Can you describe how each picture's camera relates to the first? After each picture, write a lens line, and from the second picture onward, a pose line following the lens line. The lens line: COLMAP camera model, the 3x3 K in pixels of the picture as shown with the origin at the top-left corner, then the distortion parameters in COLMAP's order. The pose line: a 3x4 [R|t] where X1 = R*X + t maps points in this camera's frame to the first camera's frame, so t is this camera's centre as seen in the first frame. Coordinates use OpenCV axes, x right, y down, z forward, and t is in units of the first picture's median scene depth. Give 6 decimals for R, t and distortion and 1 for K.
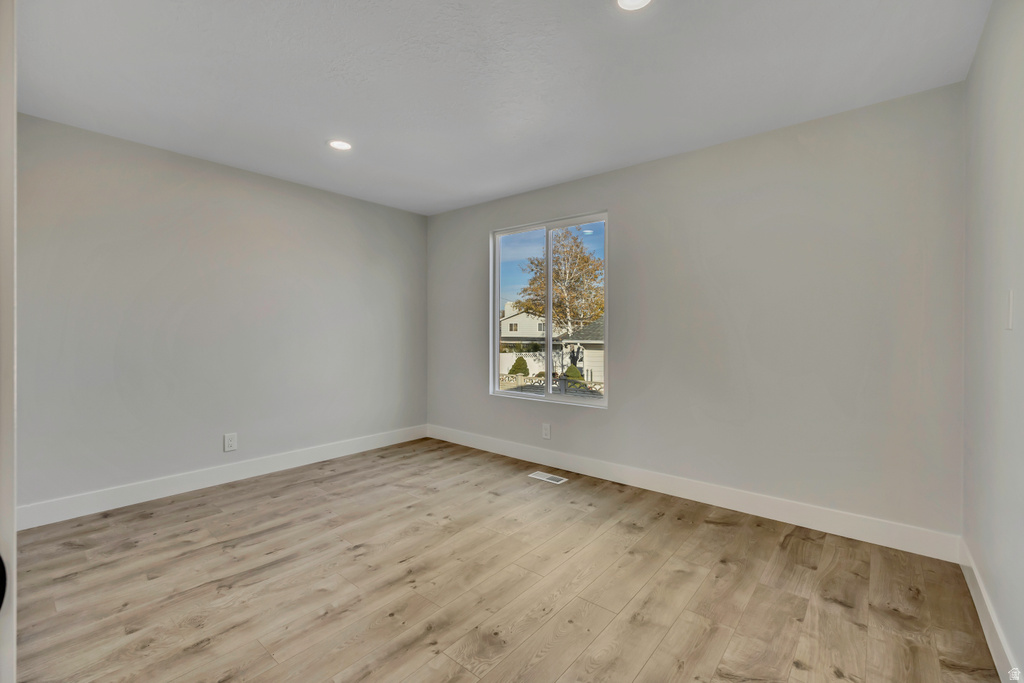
lens RADIAL K [[442.2, 0, 511.4], [0, 442.2, 335.9], [0, 0, 1]] dist [0.000317, -0.000063]
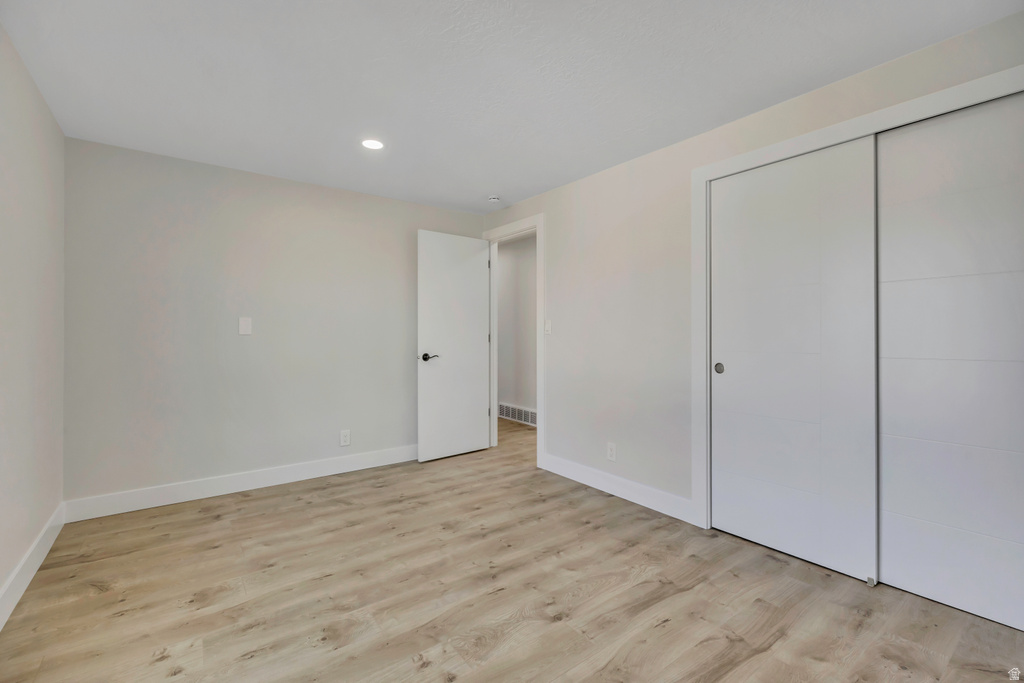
lens RADIAL K [[442.2, 0, 511.4], [0, 442.2, 335.9], [0, 0, 1]] dist [0.000317, -0.000063]
pose [[-0.974588, -0.002339, 0.223995, -0.493723], [0.000448, 0.999923, 0.012391, -0.024354], [-0.224006, 0.012176, -0.974512, 1.970654]]
